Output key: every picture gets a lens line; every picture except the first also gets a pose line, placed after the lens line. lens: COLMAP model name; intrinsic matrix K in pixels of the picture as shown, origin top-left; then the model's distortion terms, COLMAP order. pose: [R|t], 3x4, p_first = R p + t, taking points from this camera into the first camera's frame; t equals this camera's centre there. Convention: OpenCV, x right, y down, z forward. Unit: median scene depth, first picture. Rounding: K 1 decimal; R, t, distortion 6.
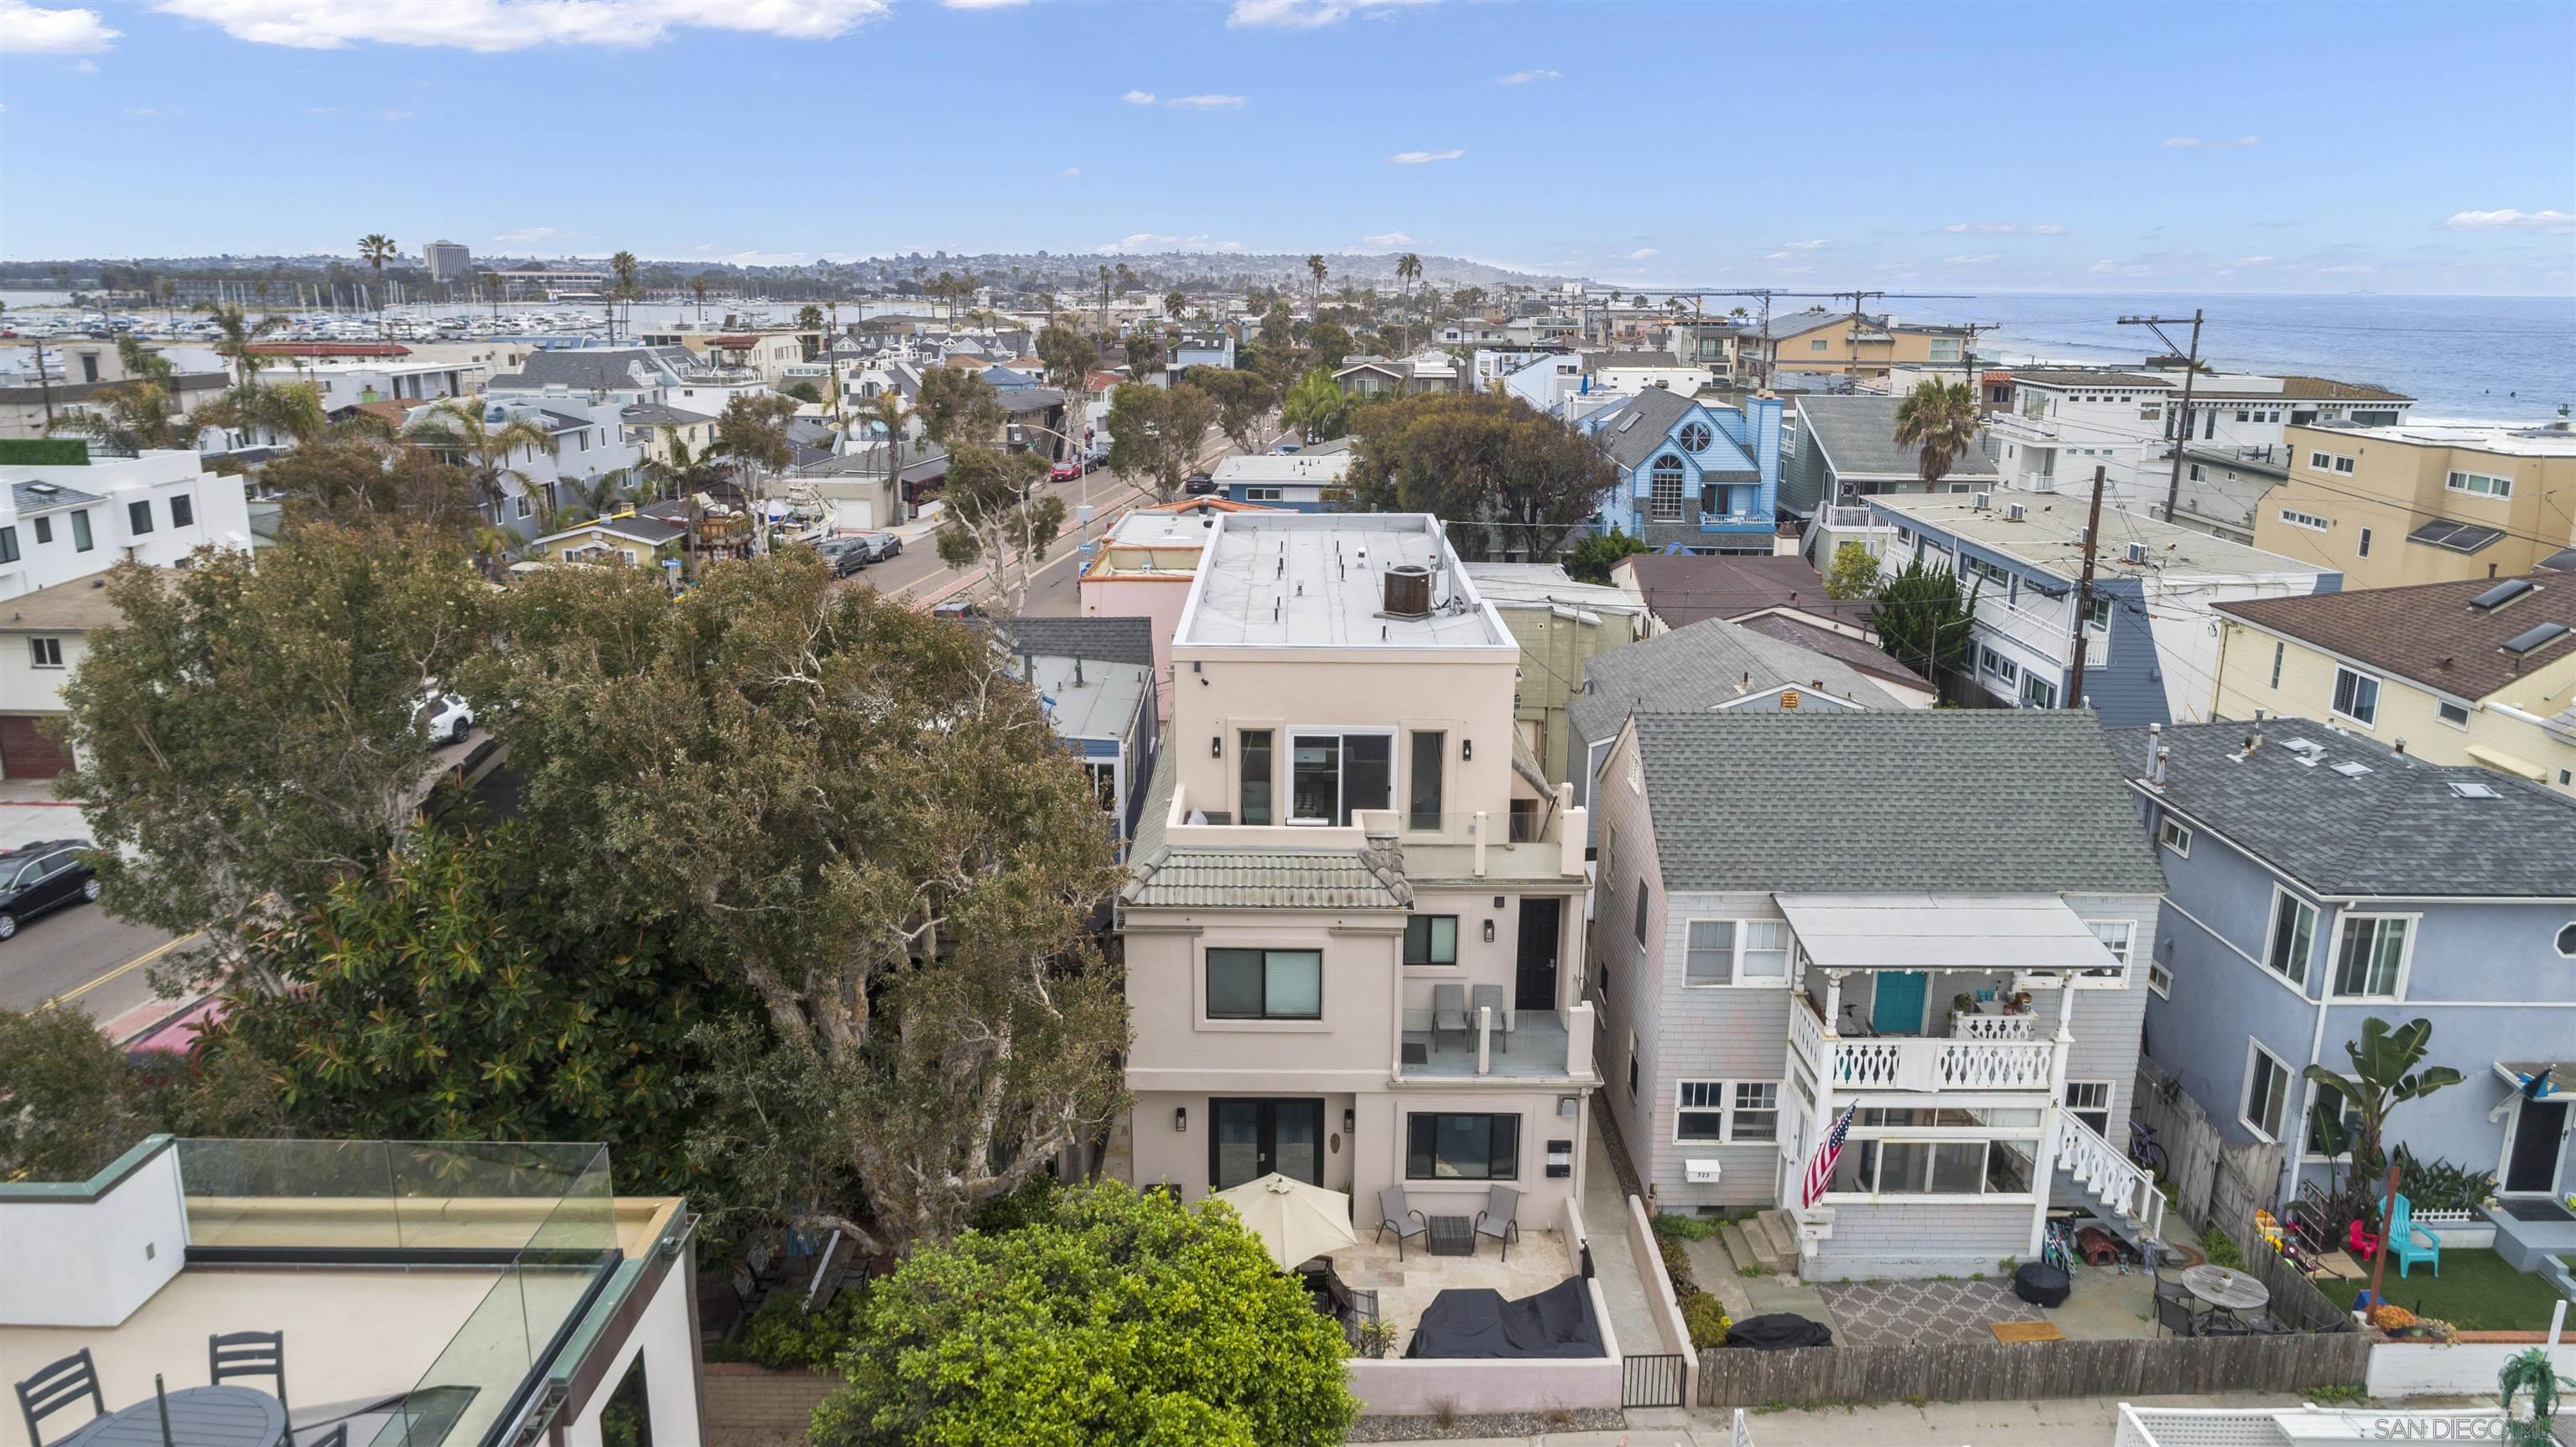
lens RADIAL K [[1747.8, 0, 1288.0], [0, 1747.8, 723.5], [0, 0, 1]] dist [-0.012898, 0.005022]
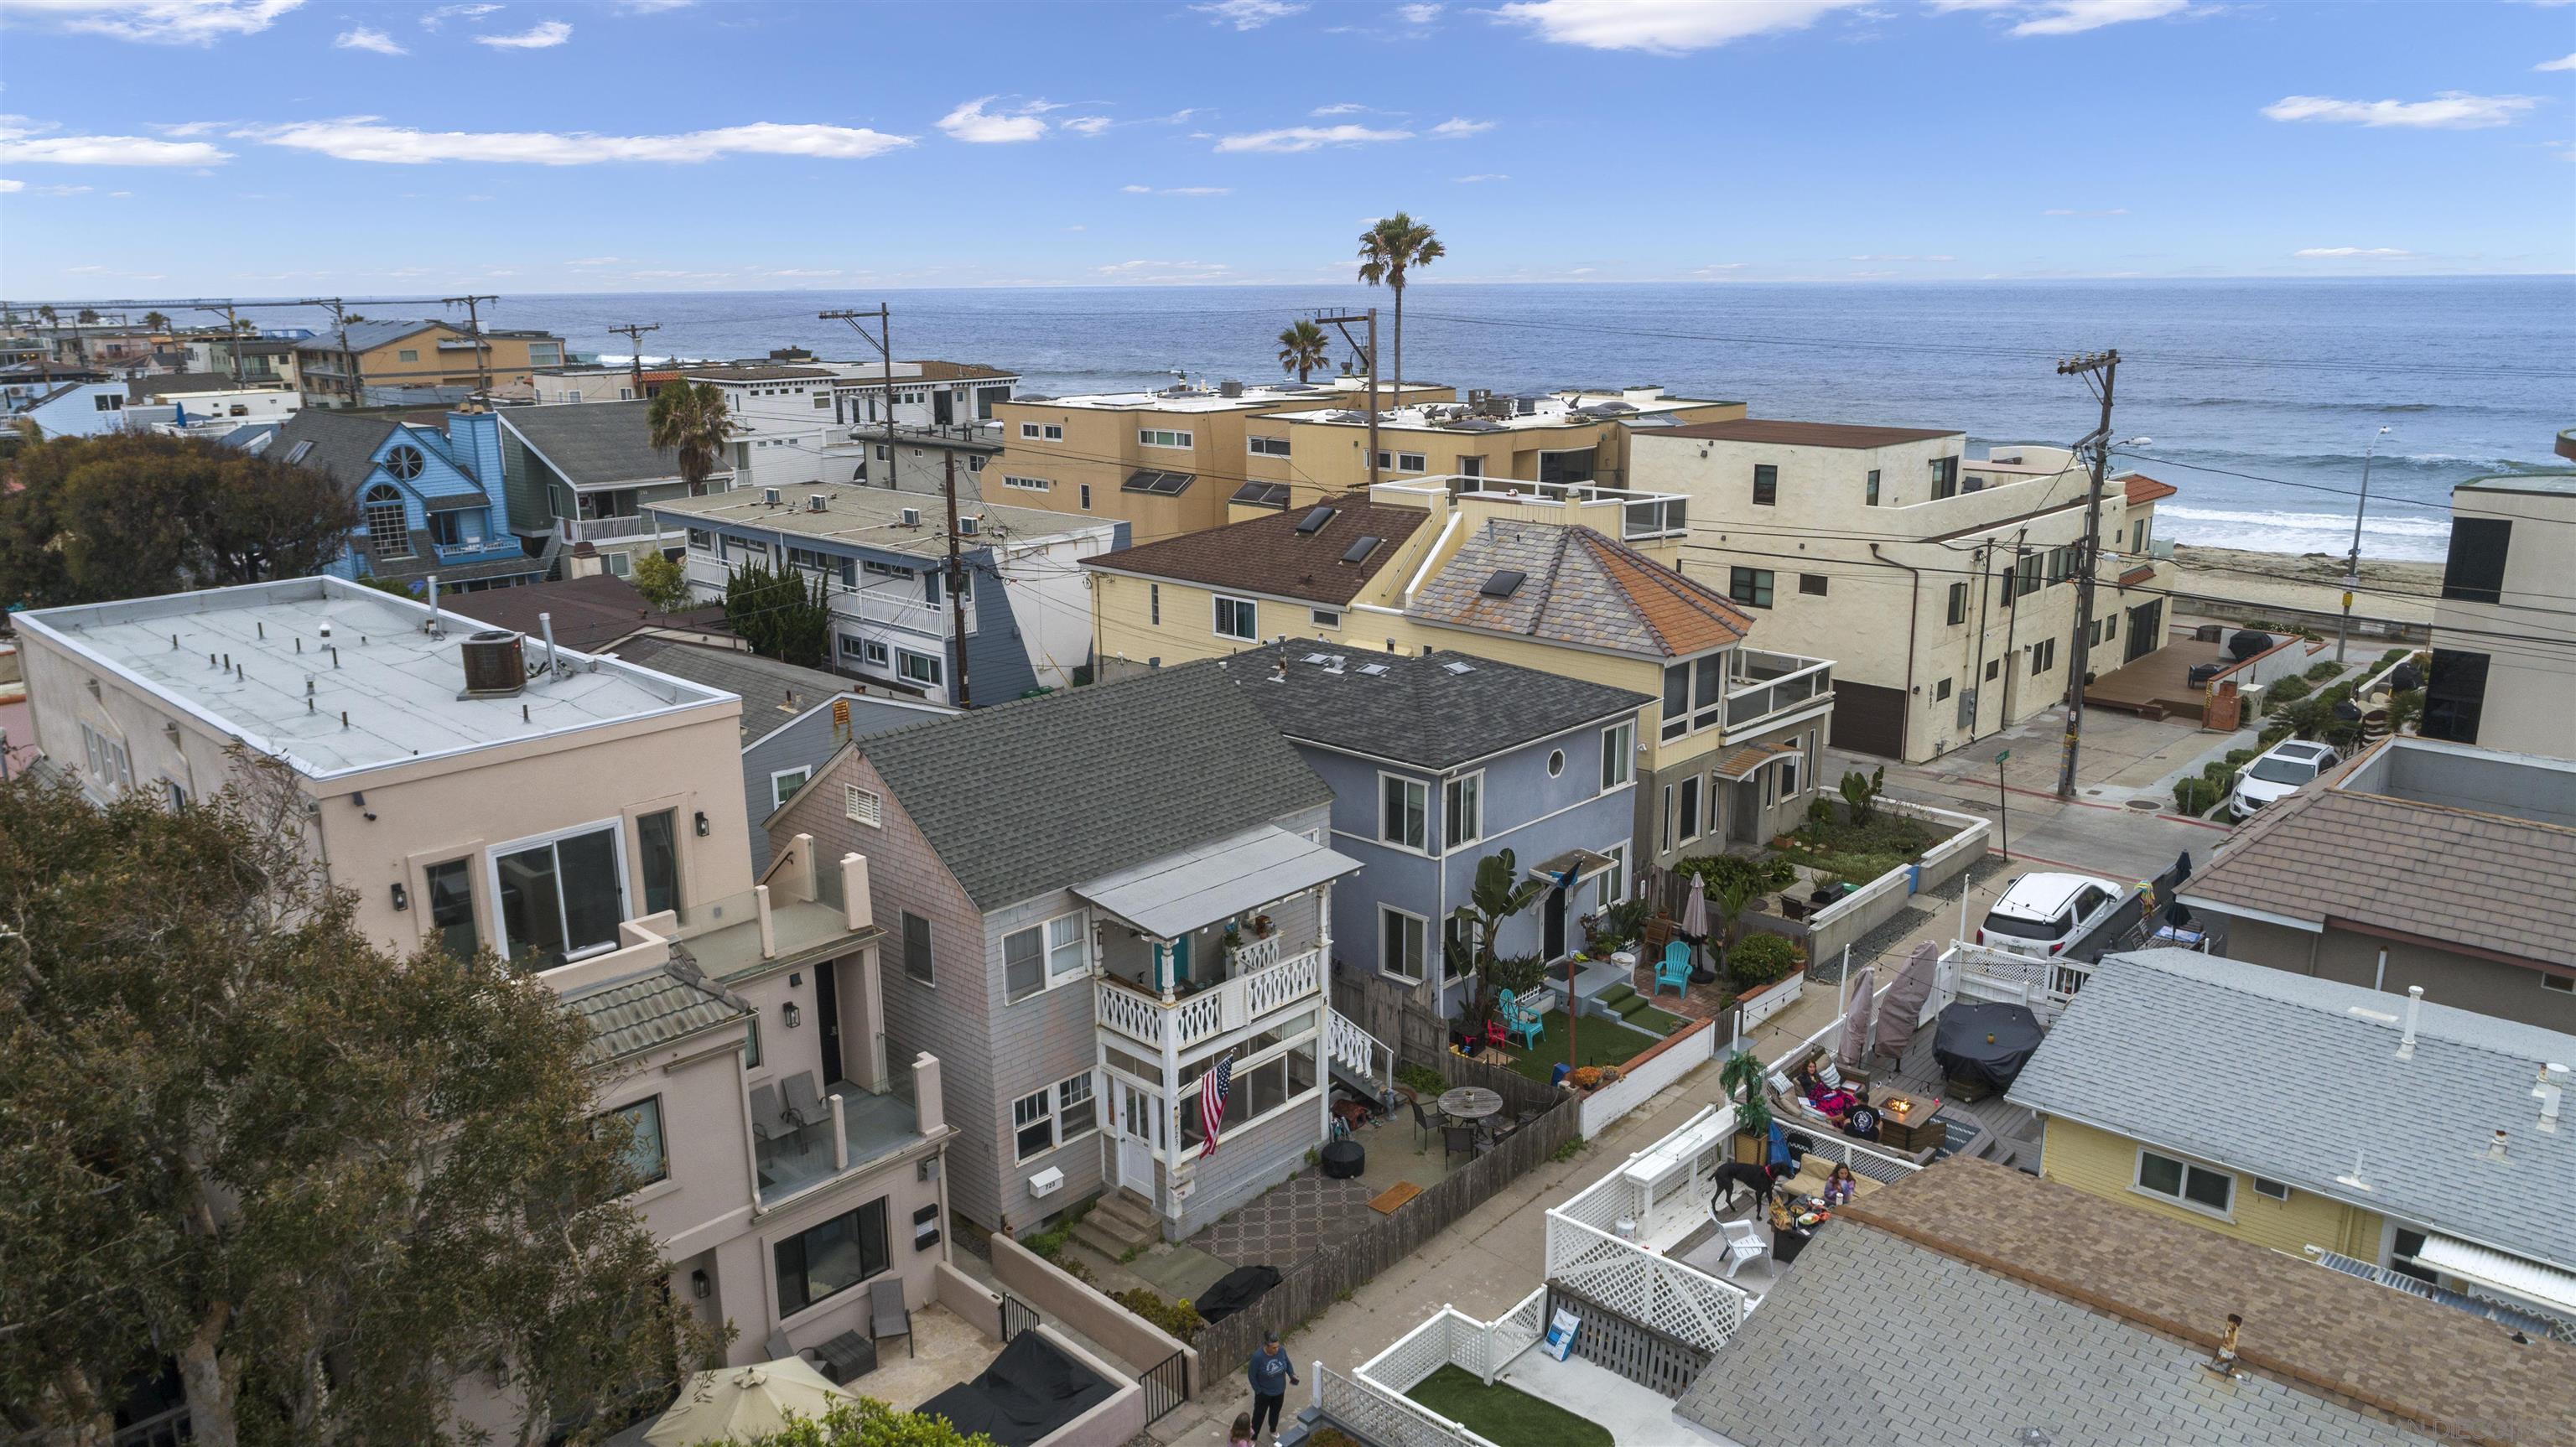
lens RADIAL K [[1747.8, 0, 1288.0], [0, 1747.8, 723.5], [0, 0, 1]] dist [-0.012898, 0.005022]
pose [[0.685477, -0.193457, 0.701923, -0.304300], [0.194442, 0.977681, 0.079573, -0.047122], [-0.701651, 0.081938, 0.707794, 0.184671]]
